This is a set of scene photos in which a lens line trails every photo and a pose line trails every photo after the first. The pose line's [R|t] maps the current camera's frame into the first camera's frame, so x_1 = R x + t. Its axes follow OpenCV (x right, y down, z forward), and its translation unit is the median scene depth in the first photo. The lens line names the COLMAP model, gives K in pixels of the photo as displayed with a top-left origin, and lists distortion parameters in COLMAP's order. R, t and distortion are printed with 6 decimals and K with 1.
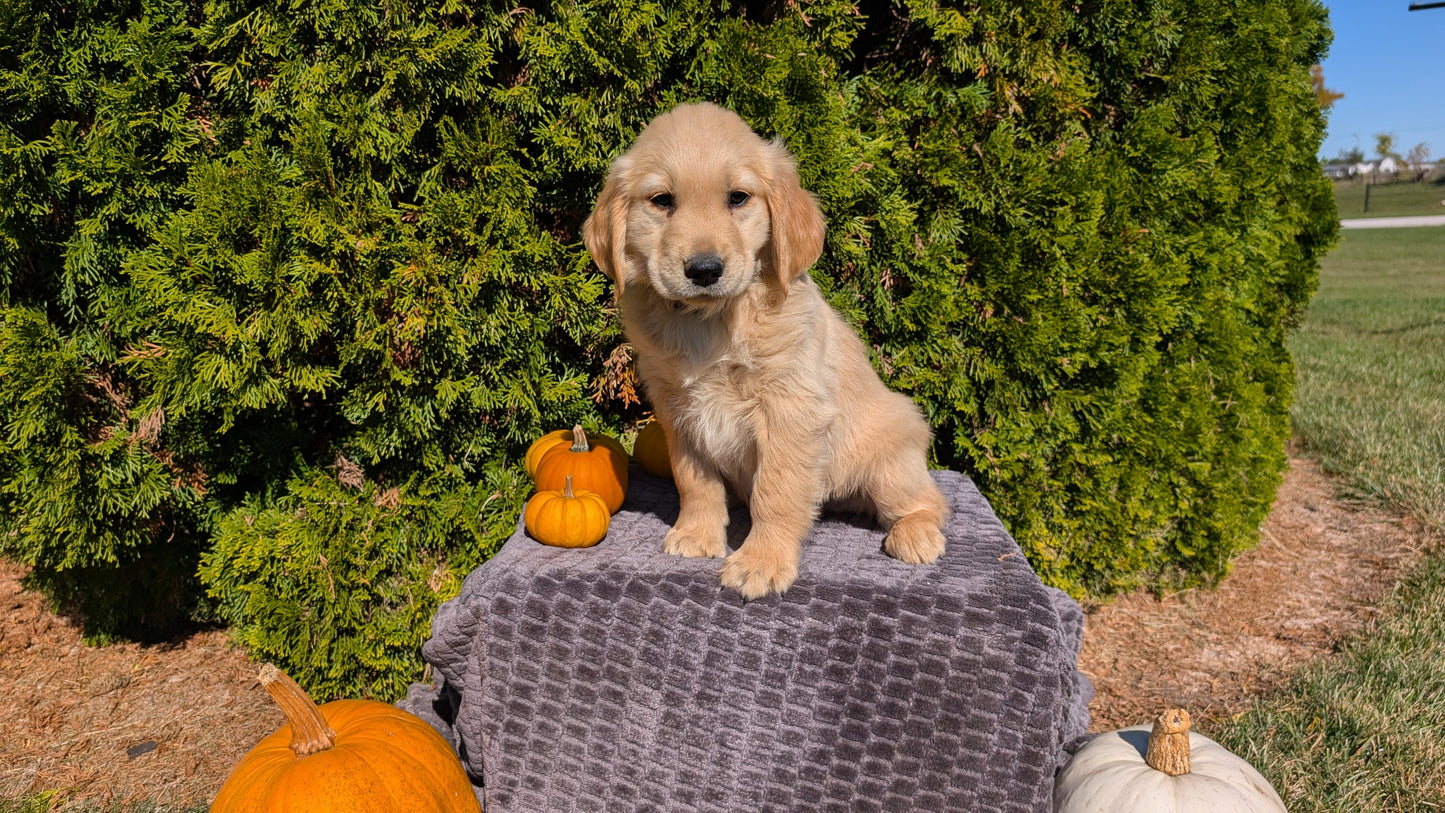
lens RADIAL K [[1137.7, 0, 686.1], [0, 1137.7, 387.4], [0, 0, 1]] dist [-0.030256, 0.026245]
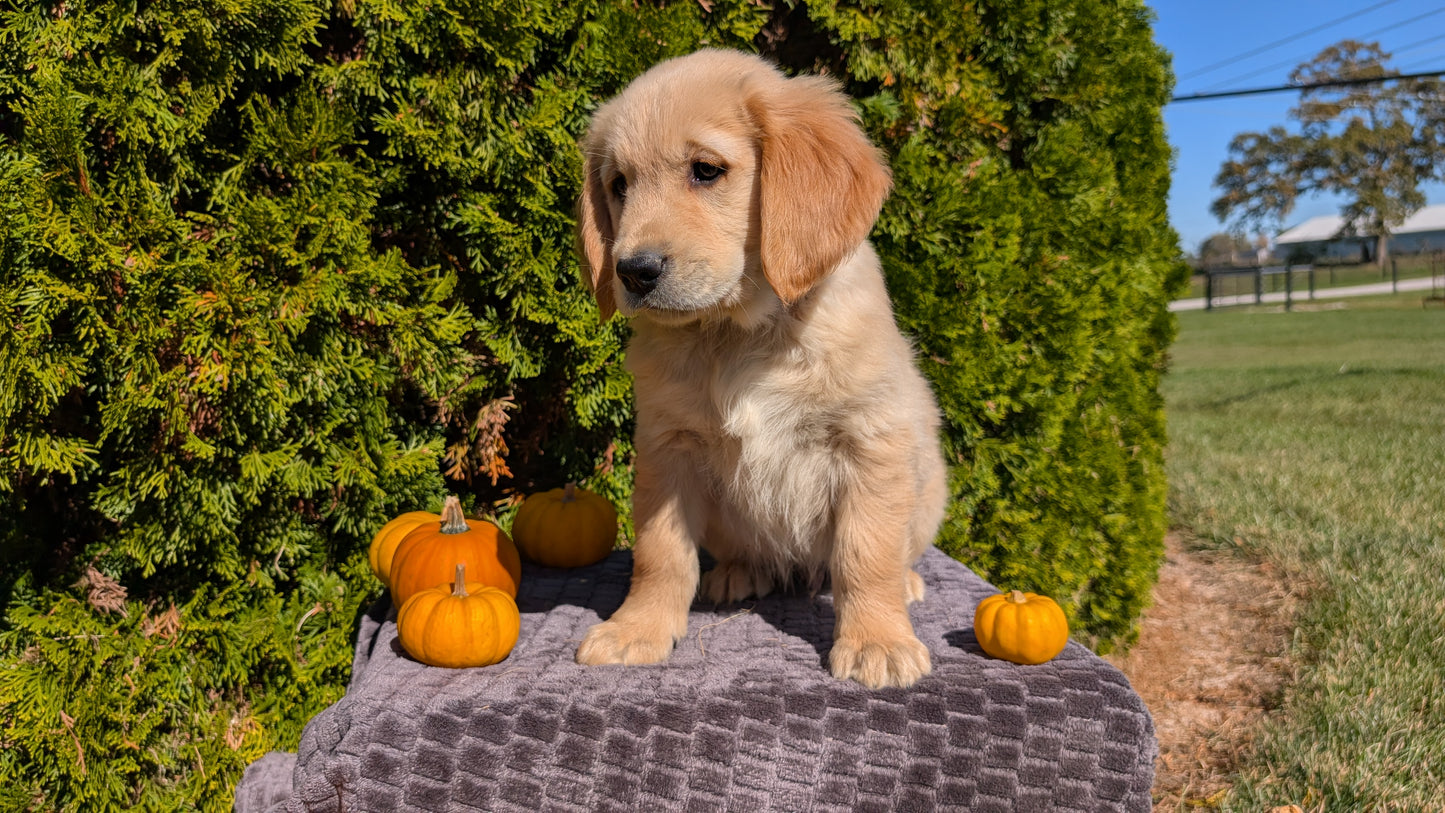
lens RADIAL K [[1137.7, 0, 722.0], [0, 1137.7, 369.1], [0, 0, 1]] dist [-0.030256, 0.026245]
pose [[0.970733, -0.028995, 0.238403, -0.082933], [0.054328, 0.993464, -0.100386, 0.027608], [-0.233934, 0.110400, 0.965964, 0.198120]]
